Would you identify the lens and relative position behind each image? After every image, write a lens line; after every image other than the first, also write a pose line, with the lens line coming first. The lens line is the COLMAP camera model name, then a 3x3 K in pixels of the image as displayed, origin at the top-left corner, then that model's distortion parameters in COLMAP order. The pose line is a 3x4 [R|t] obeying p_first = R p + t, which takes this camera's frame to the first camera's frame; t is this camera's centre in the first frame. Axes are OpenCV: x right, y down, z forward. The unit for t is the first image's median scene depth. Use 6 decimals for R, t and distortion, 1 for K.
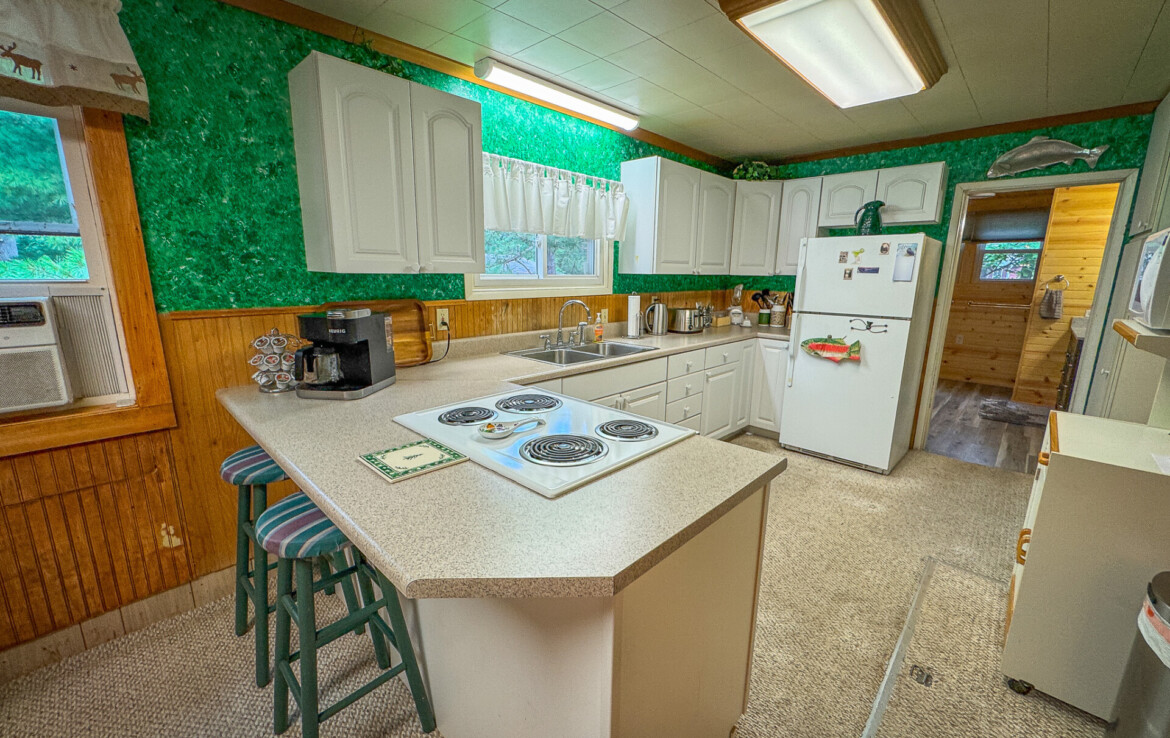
lens RADIAL K [[469.2, 0, 582.8], [0, 469.2, 374.3], [0, 0, 1]] dist [-0.001878, -0.000070]
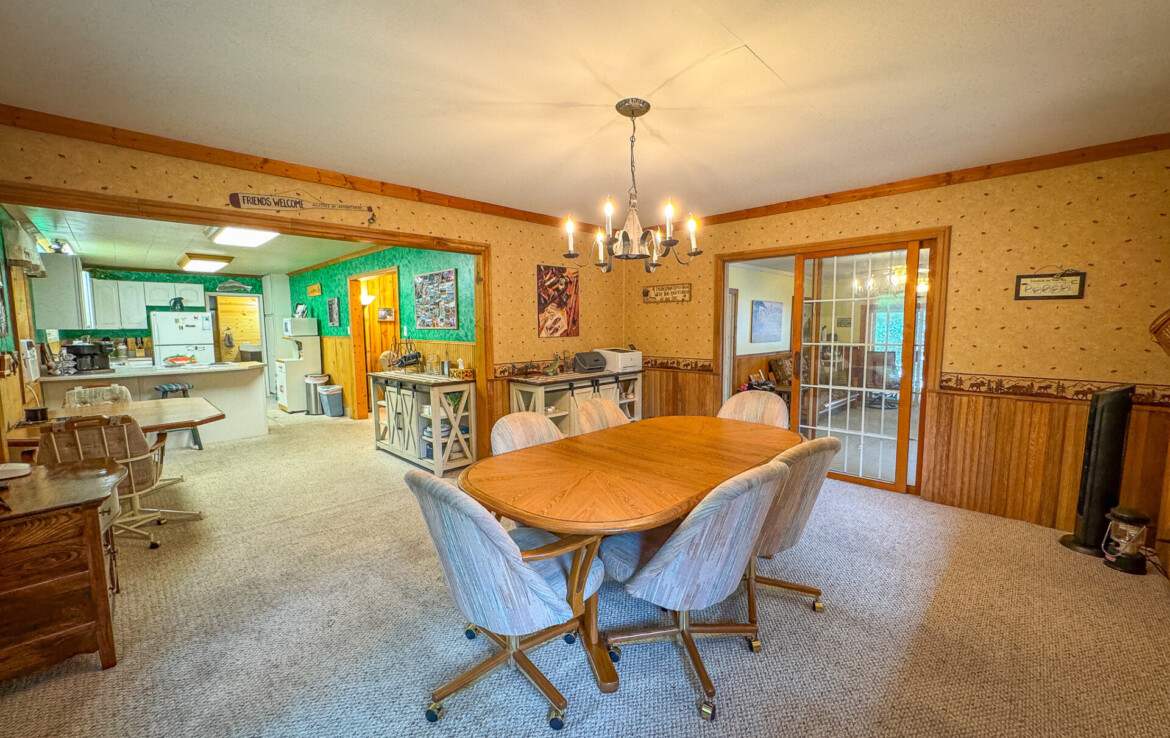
lens RADIAL K [[469.2, 0, 588.9], [0, 469.2, 370.5], [0, 0, 1]] dist [-0.001878, -0.000070]
pose [[0.011909, -0.105522, 0.994346, -1.519189], [0.220682, 0.970173, 0.100313, 0.181972], [-0.975273, 0.218240, 0.034841, -0.888123]]
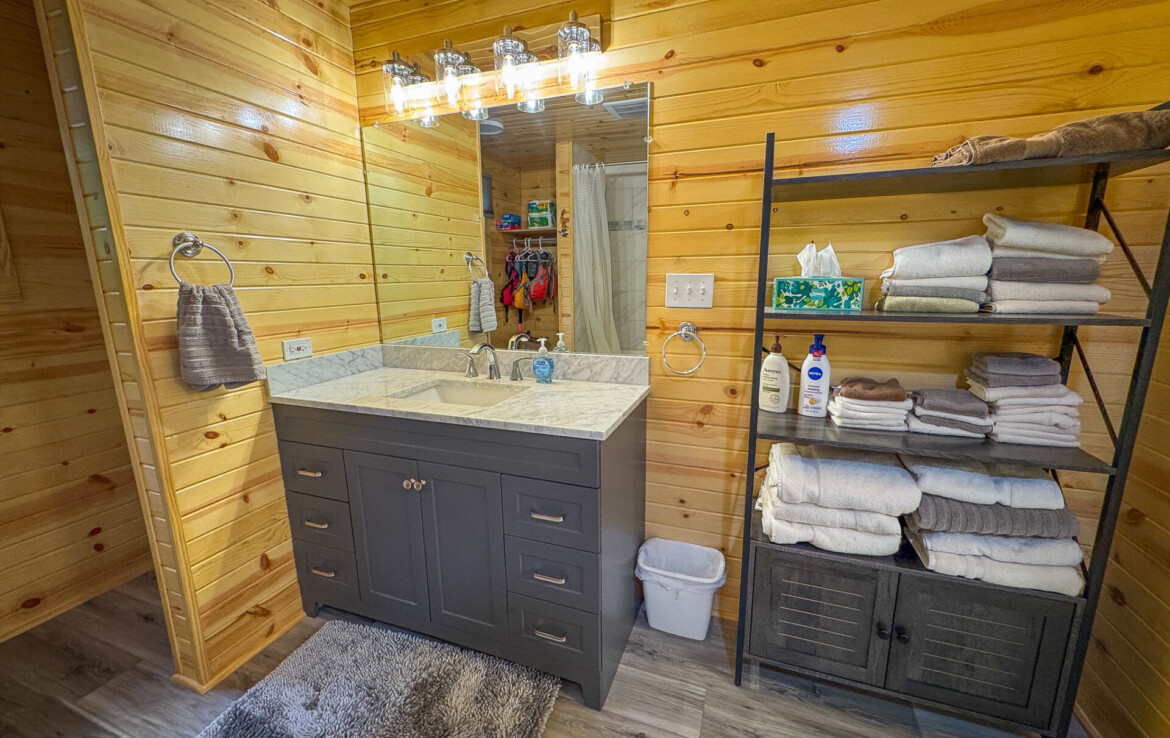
lens RADIAL K [[469.2, 0, 582.6], [0, 469.2, 362.5], [0, 0, 1]] dist [-0.001878, -0.000070]
pose [[-0.399024, -0.178943, 0.899311, 0.850299], [0.190530, 0.943186, 0.272211, -0.221379], [-0.896927, 0.279964, -0.342259, 1.170465]]
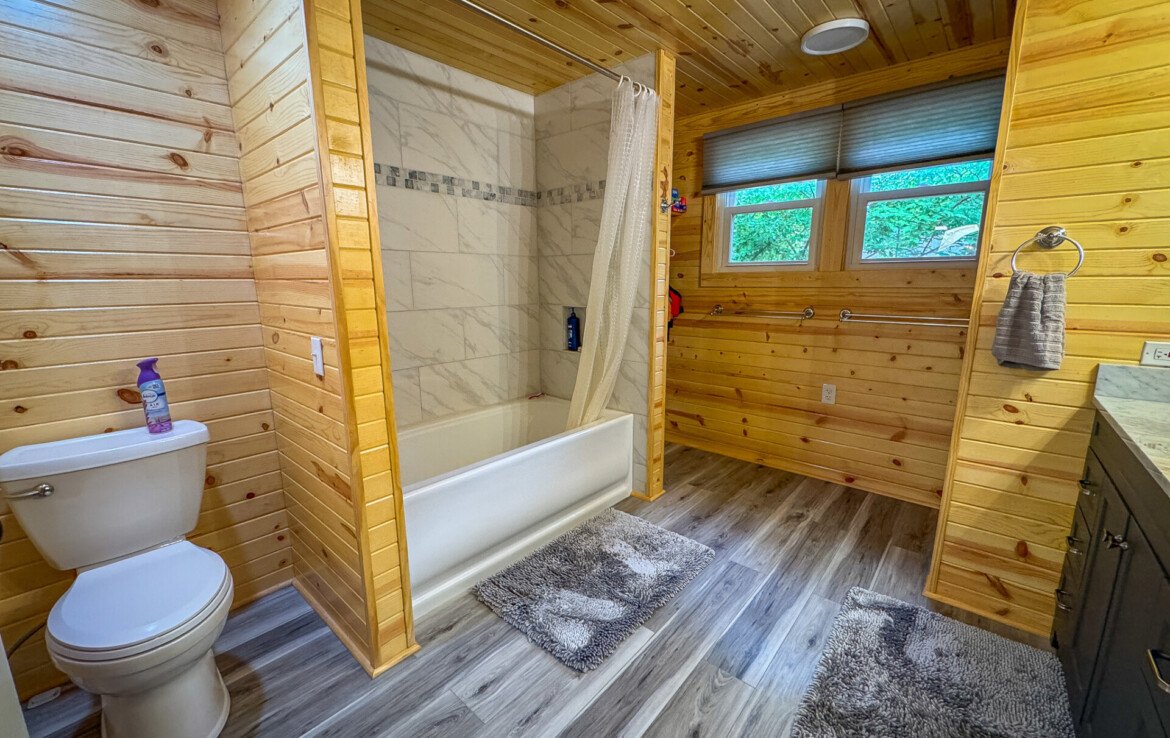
lens RADIAL K [[469.2, 0, 588.8], [0, 469.2, 371.5], [0, 0, 1]] dist [-0.001878, -0.000070]
pose [[0.997953, -0.019912, 0.060770, 0.895208], [0.021244, 0.999546, -0.021356, -0.150756], [-0.060317, 0.022603, 0.997923, 0.918909]]
